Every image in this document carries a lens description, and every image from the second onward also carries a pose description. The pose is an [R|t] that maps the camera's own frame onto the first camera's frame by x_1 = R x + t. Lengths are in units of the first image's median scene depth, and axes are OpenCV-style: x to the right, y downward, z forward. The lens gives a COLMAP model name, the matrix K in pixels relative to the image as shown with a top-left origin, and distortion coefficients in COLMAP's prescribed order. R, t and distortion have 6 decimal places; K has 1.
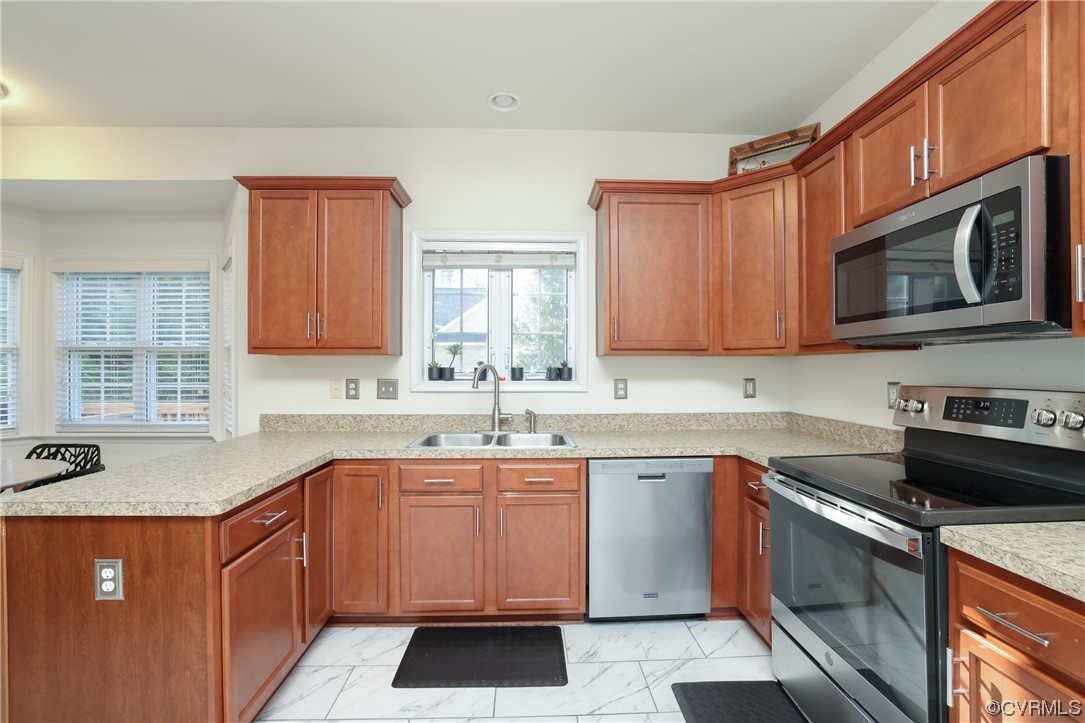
lens RADIAL K [[473.3, 0, 547.9], [0, 473.3, 366.6], [0, 0, 1]] dist [-0.053089, 0.017271]
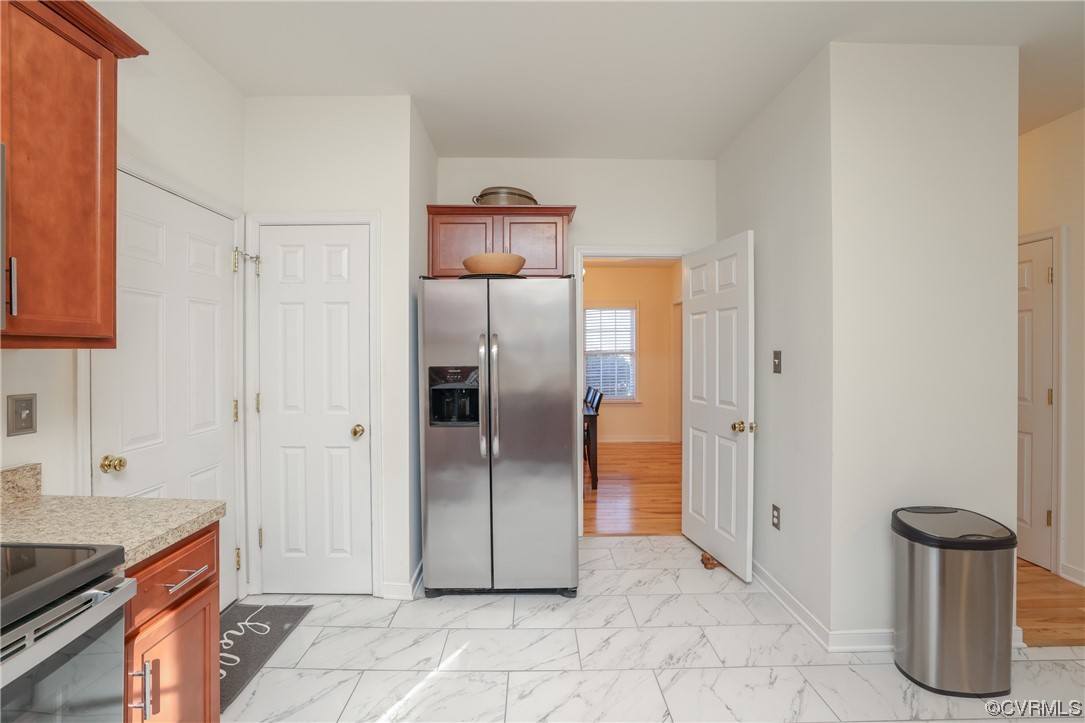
lens RADIAL K [[457.6, 0, 545.0], [0, 457.6, 356.2], [0, 0, 1]] dist [-0.022933, 0.000146]
pose [[-0.999665, 0.001194, 0.025860, -0.008232], [0.001274, 0.999994, 0.003070, -0.023759], [-0.025856, 0.003102, -0.999661, 0.840235]]
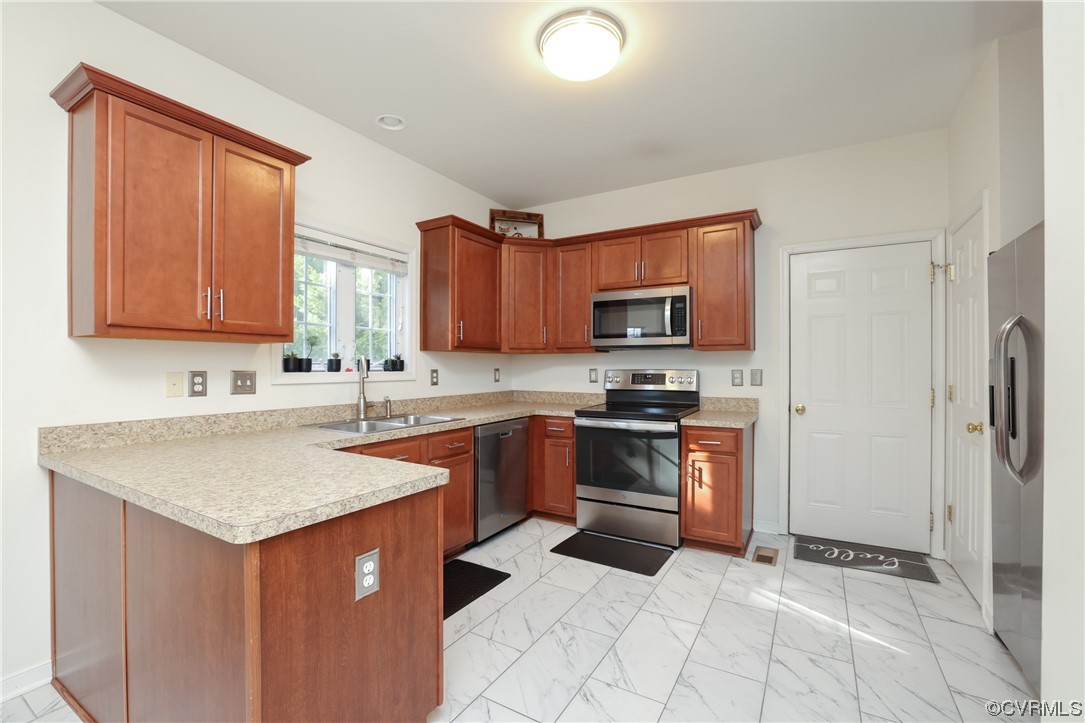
lens RADIAL K [[473.3, 0, 547.9], [0, 473.3, 366.6], [0, 0, 1]] dist [-0.053089, 0.017271]
pose [[0.527122, -0.000345, 0.849789, -0.865561], [-0.003198, 0.999992, 0.002389, 0.016668], [-0.849783, -0.003977, 0.527117, 0.091631]]
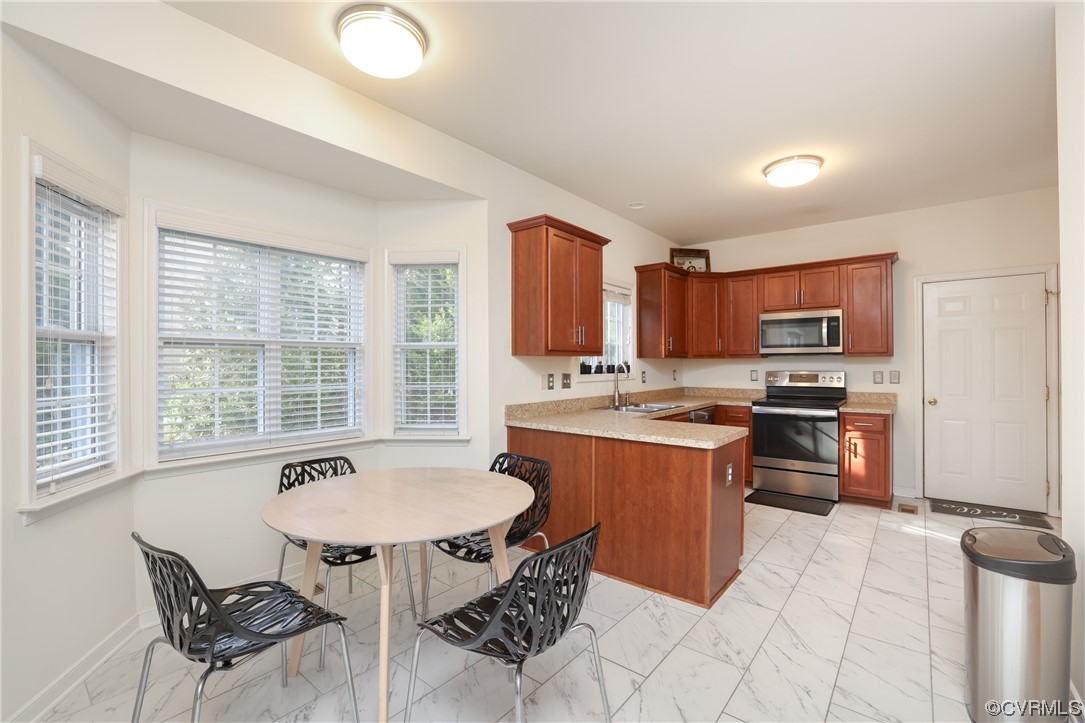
lens RADIAL K [[489.5, 0, 542.5], [0, 489.5, 361.5], [0, 0, 1]] dist [-0.051272, 0.020256]
pose [[0.643809, 0.002286, 0.765183, -1.667656], [0.000052, 0.999995, -0.003031, -0.005289], [-0.765186, 0.001992, 0.643806, 0.148661]]
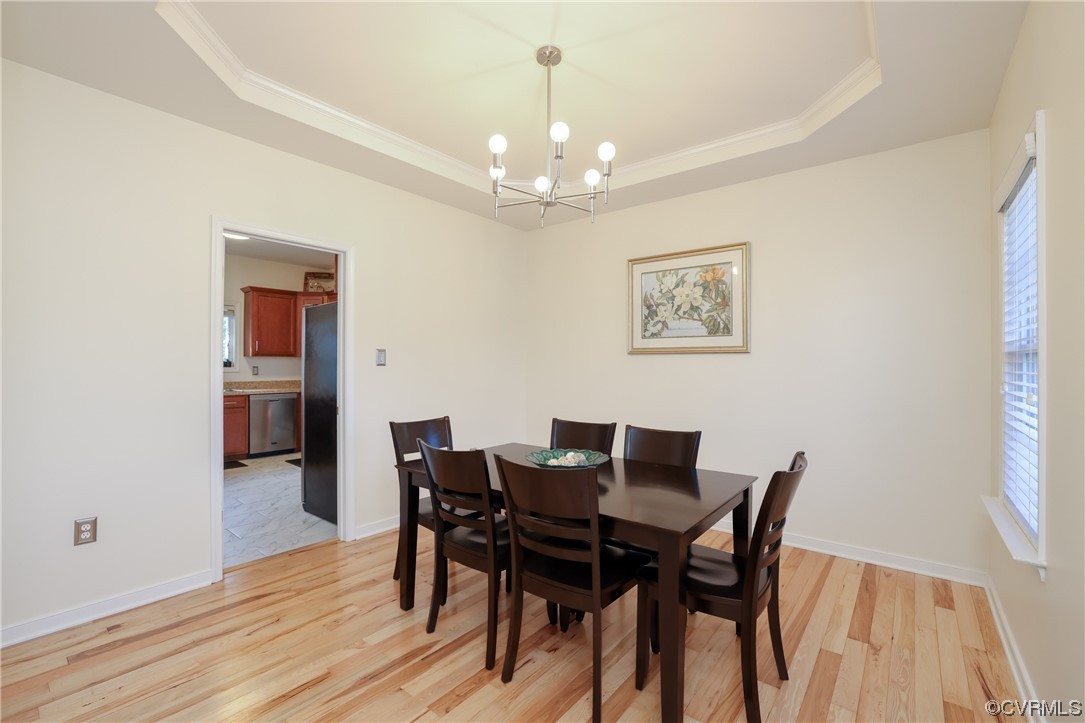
lens RADIAL K [[462.3, 0, 548.8], [0, 462.3, 378.7], [0, 0, 1]] dist [-0.059868, 0.015600]
pose [[0.659628, -0.012867, 0.751482, -0.653218], [-0.007986, 0.999677, 0.024126, 0.024467], [-0.751549, -0.021916, 0.659313, -1.794763]]
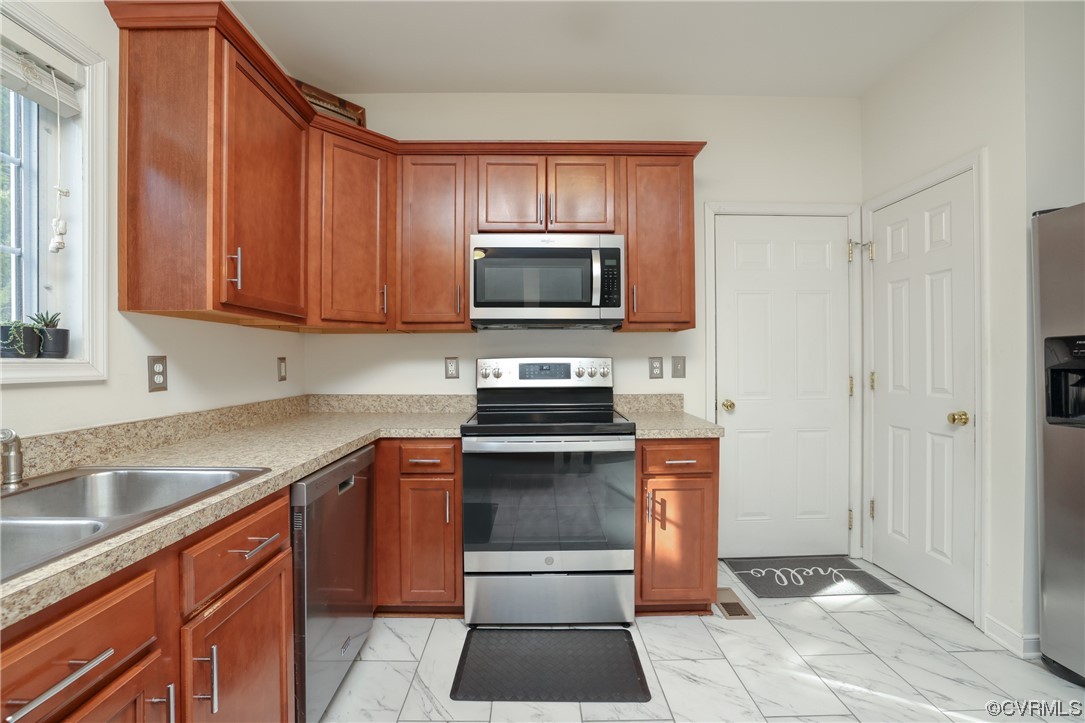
lens RADIAL K [[464.8, 0, 536.0], [0, 464.8, 363.6], [0, 0, 1]] dist [-0.051390, 0.016300]
pose [[0.023969, -0.002938, 0.999708, -0.432632], [0.000935, 0.999995, 0.002917, 0.039174], [-0.999712, 0.000865, 0.023971, 0.609784]]
